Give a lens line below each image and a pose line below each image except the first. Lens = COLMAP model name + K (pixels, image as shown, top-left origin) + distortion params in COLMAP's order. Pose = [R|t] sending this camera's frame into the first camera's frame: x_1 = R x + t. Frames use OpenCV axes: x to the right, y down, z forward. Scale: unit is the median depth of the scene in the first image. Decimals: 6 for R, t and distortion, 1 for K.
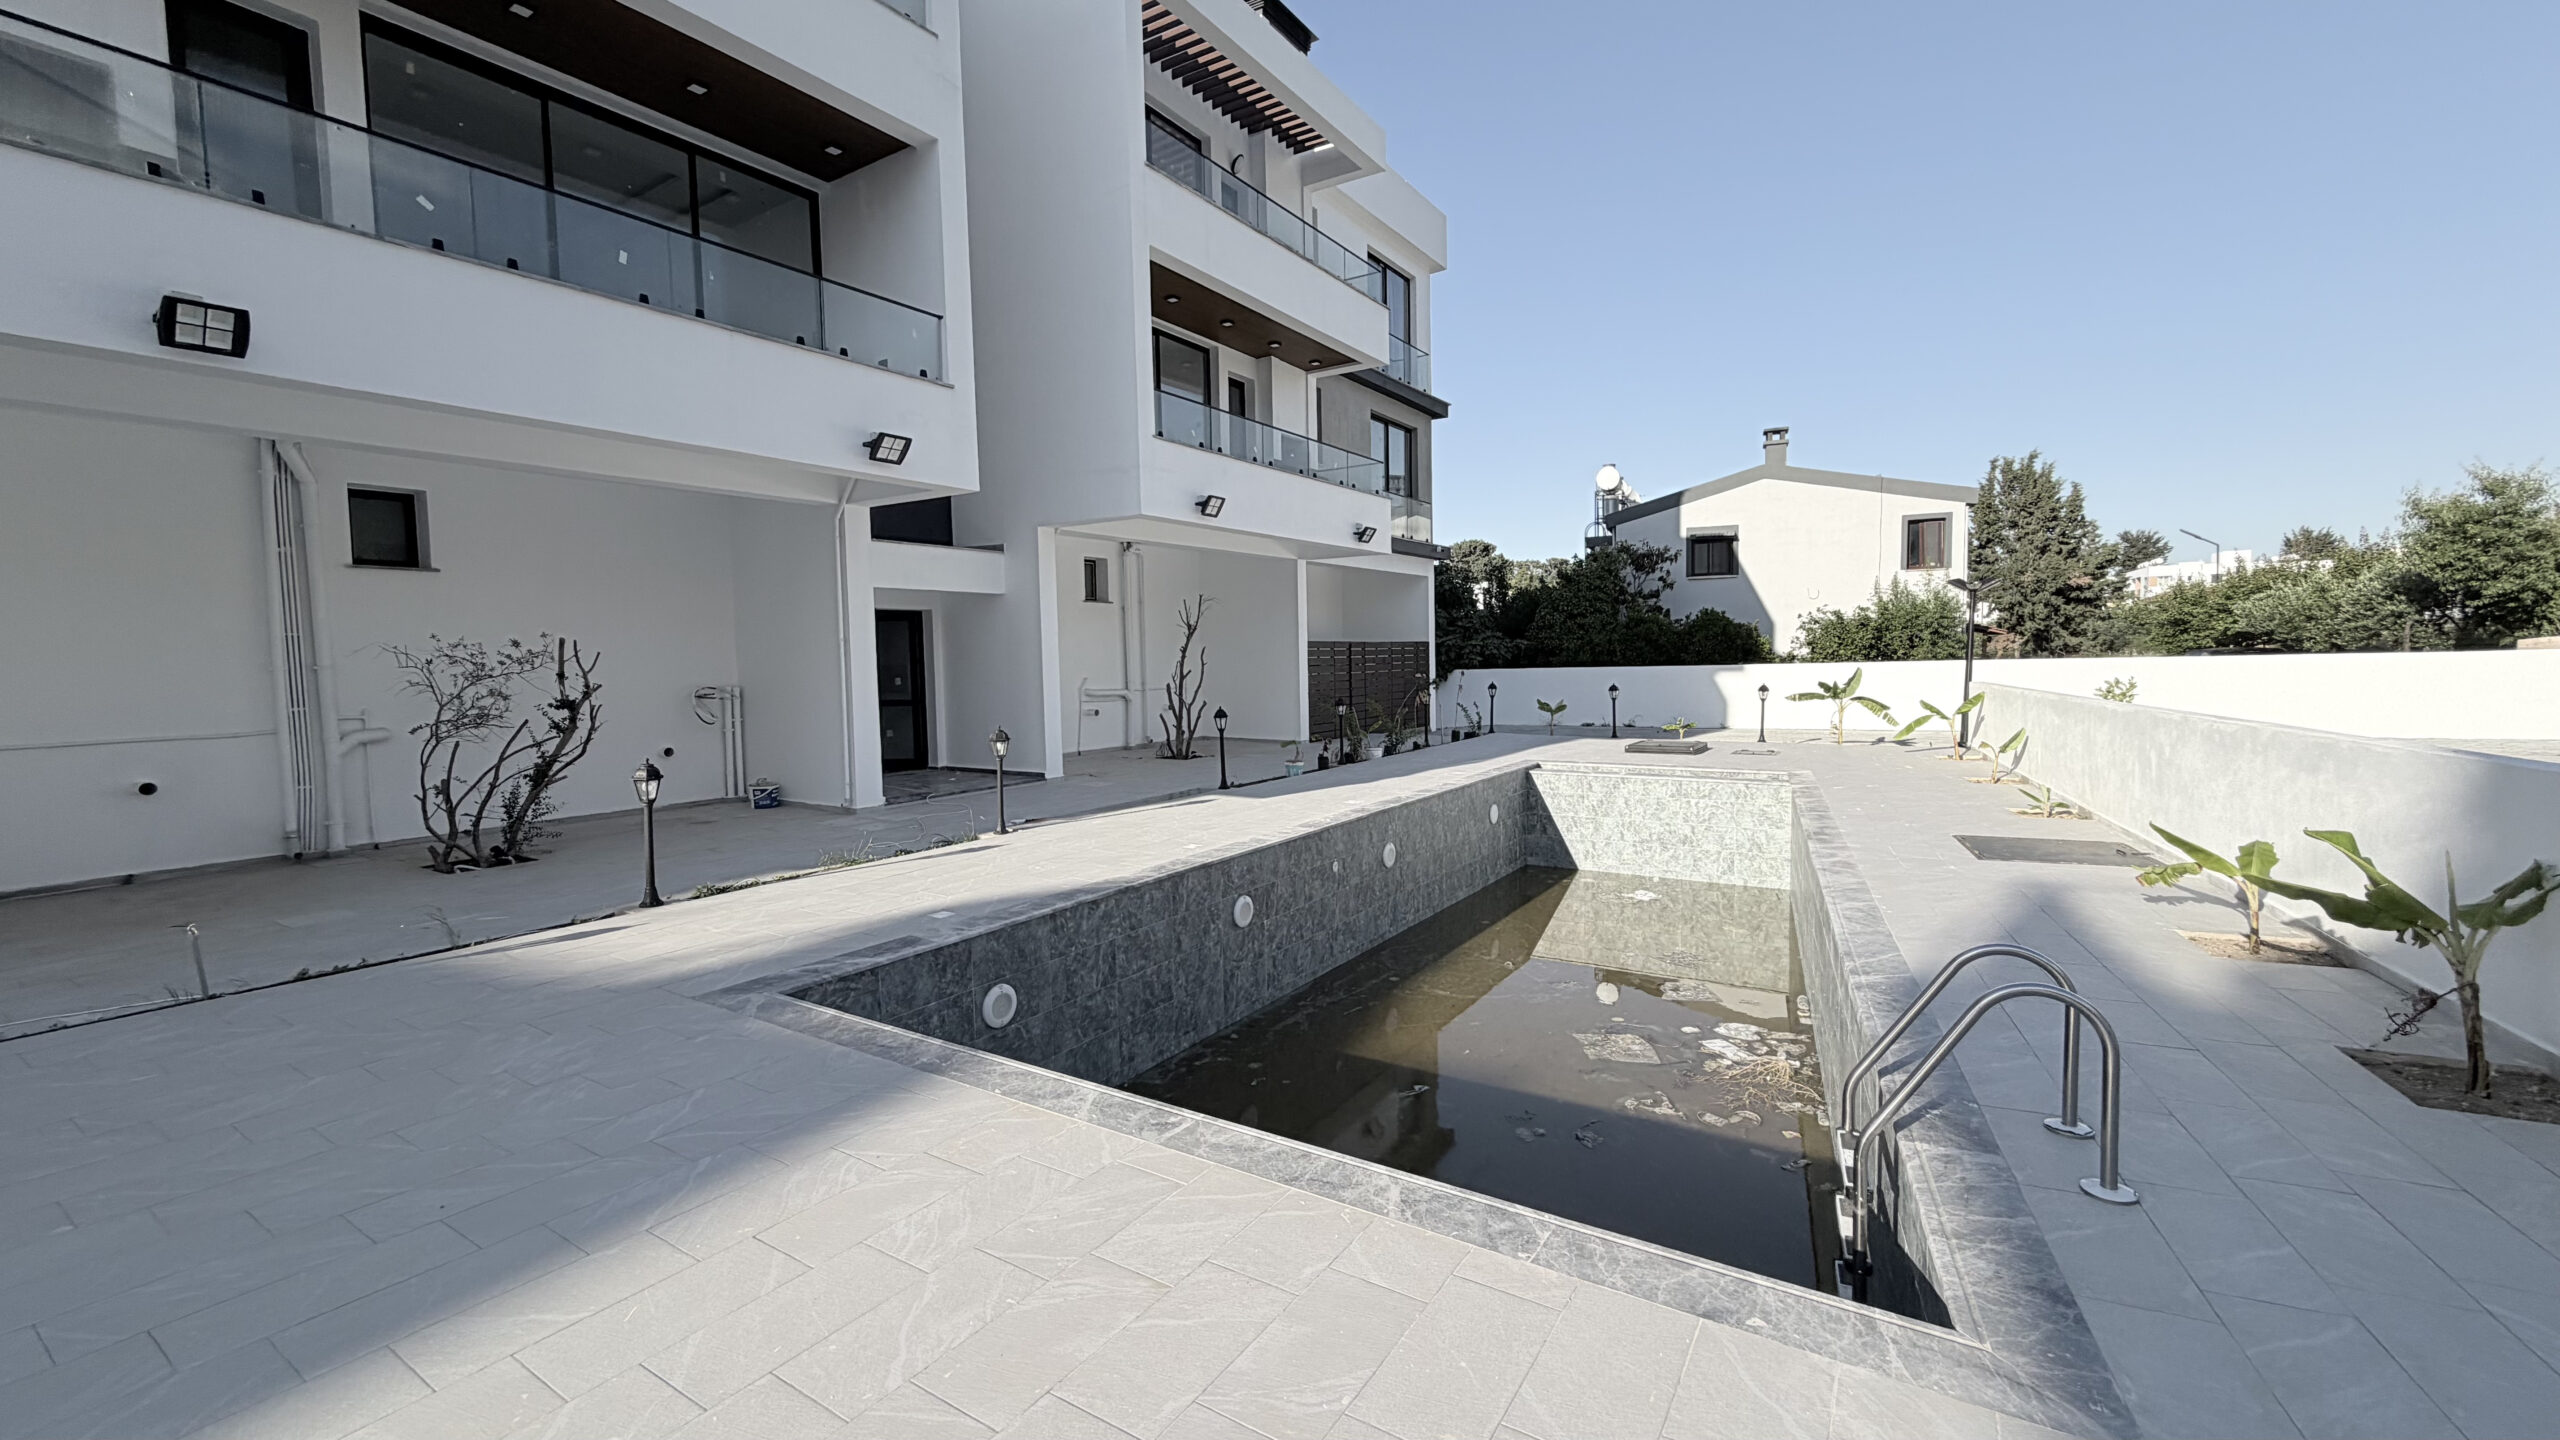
lens RADIAL K [[1020.3, 0, 1276.7], [0, 1020.3, 718.4], [0, 0, 1]] dist [0.000992, -0.000061]
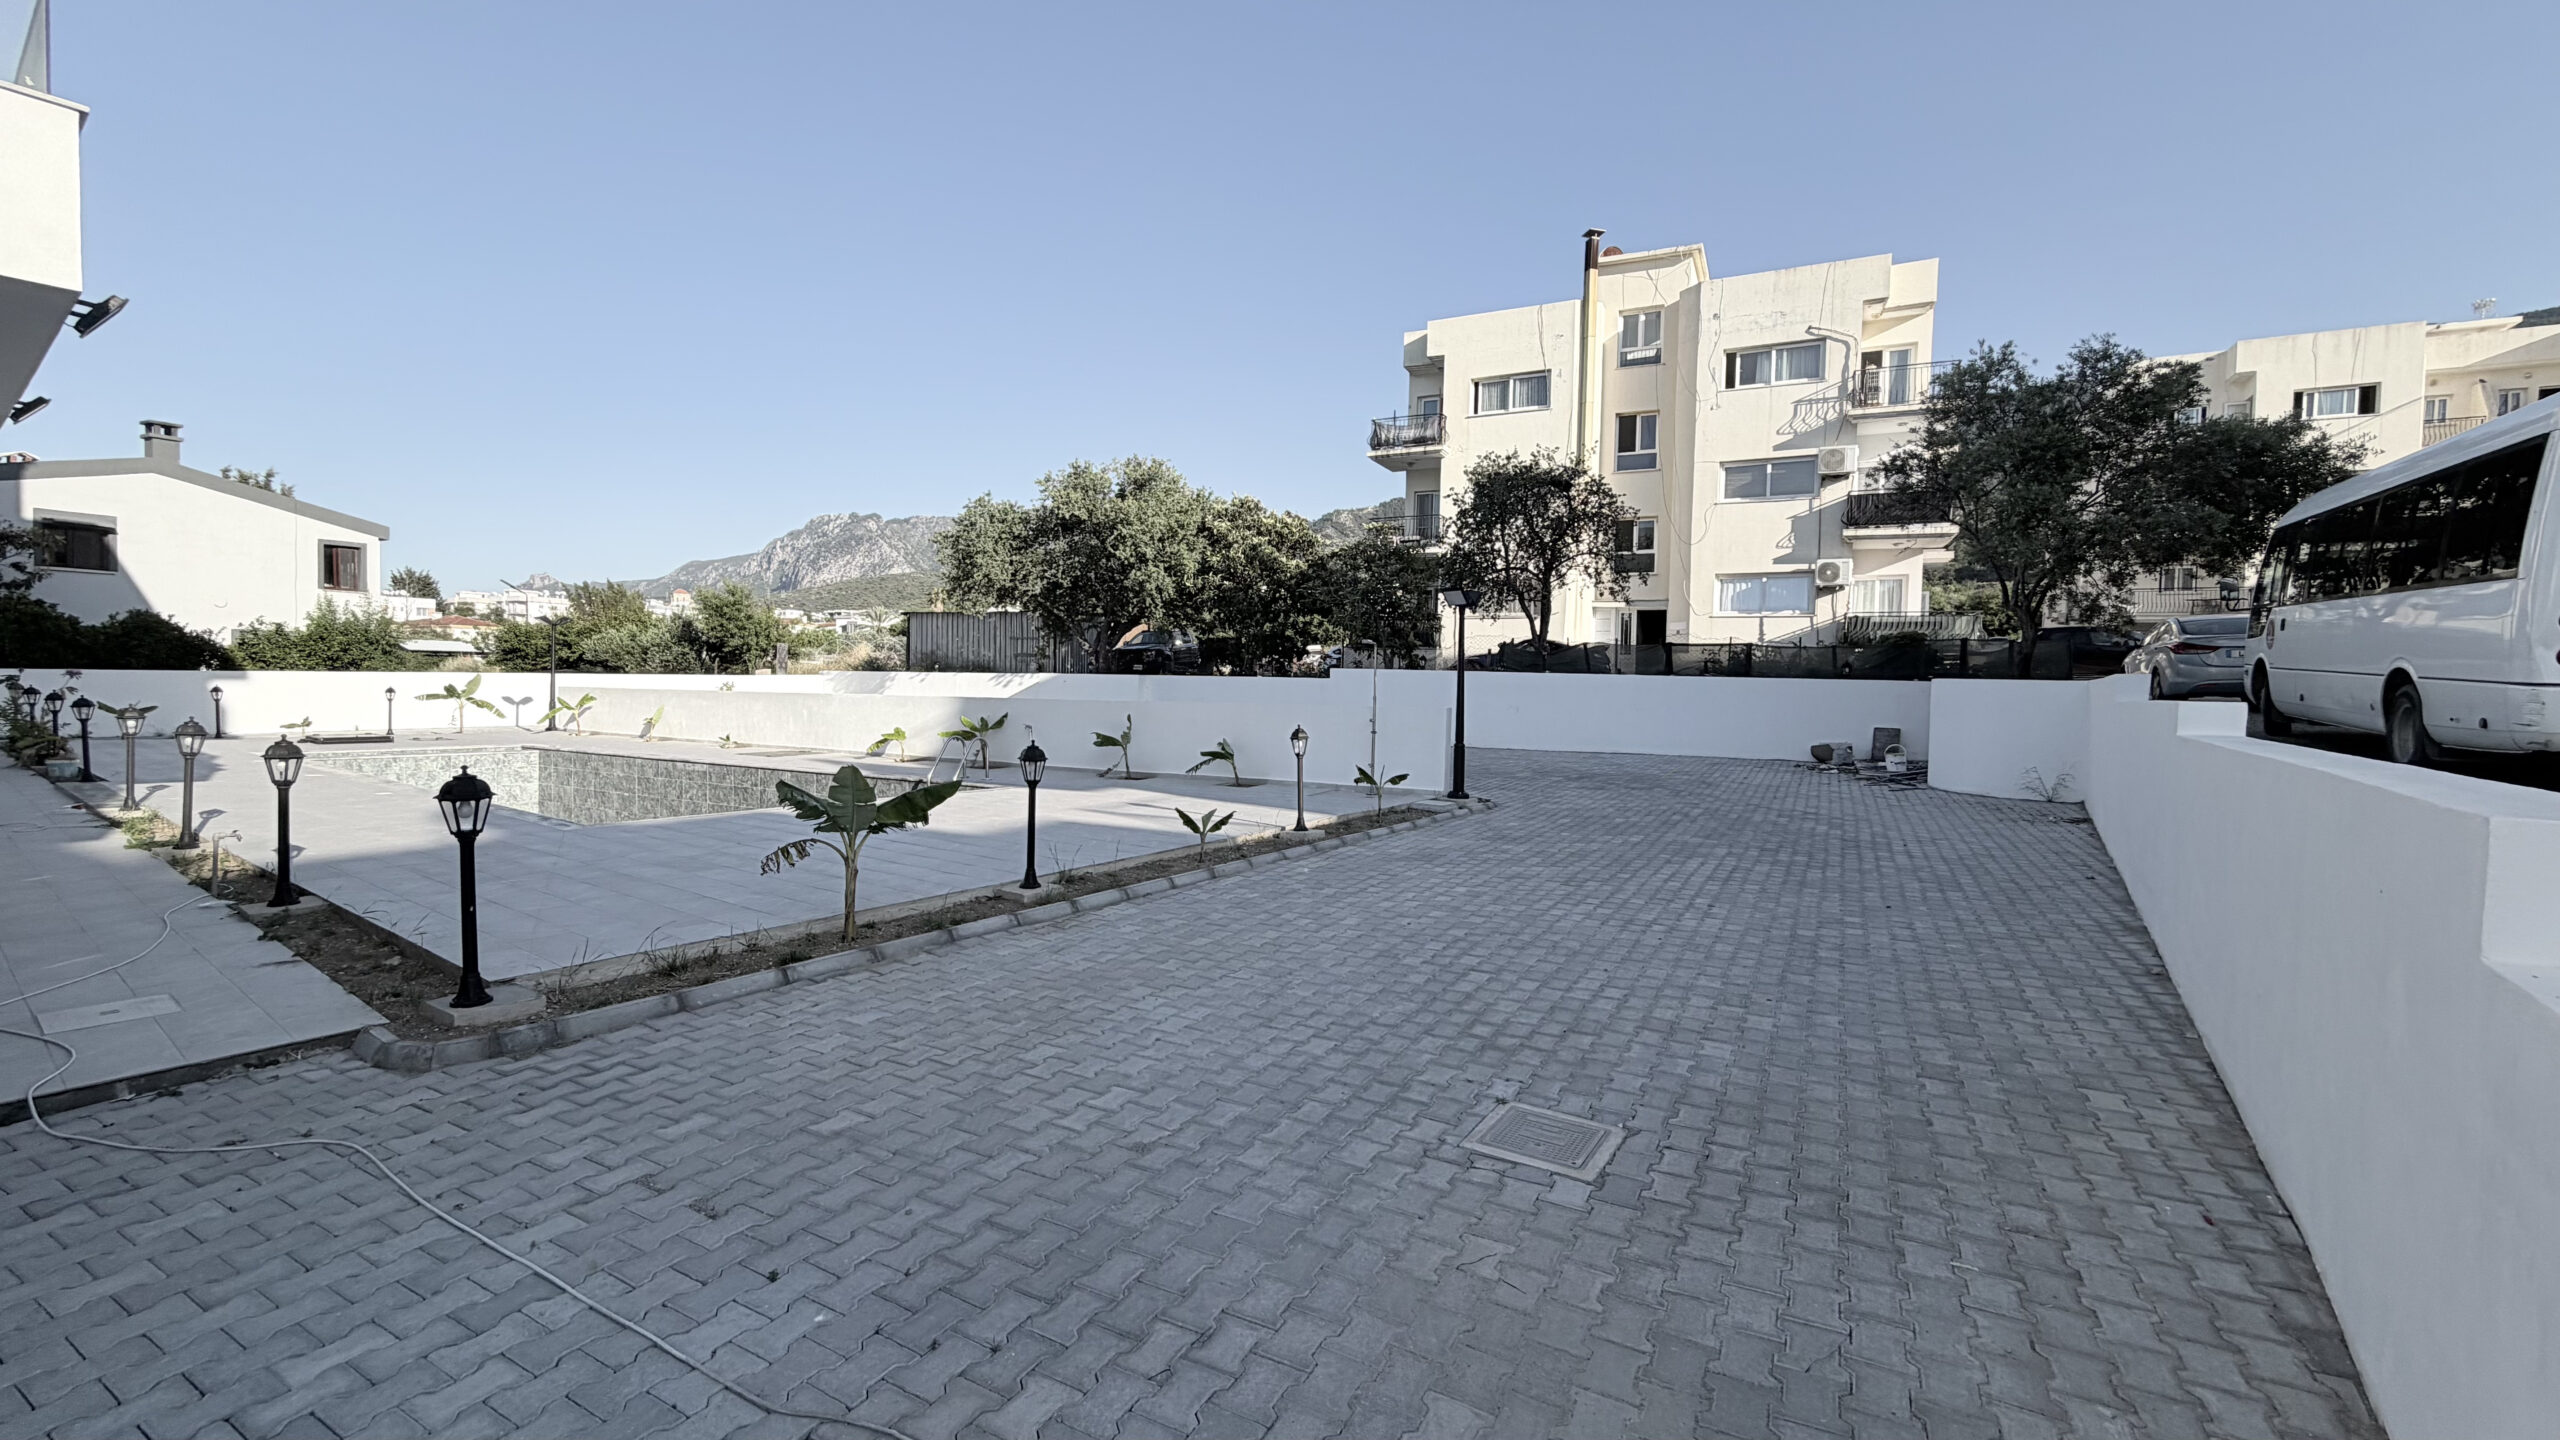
lens RADIAL K [[1015.8, 0, 1280.0], [0, 1015.8, 720.0], [0, 0, 1]] dist [-0.000554, -0.000462]
pose [[0.046139, -0.017448, 0.998783, -0.797570], [0.040172, 0.999071, 0.015597, 0.034398], [-0.998127, 0.039404, 0.046797, -0.124870]]
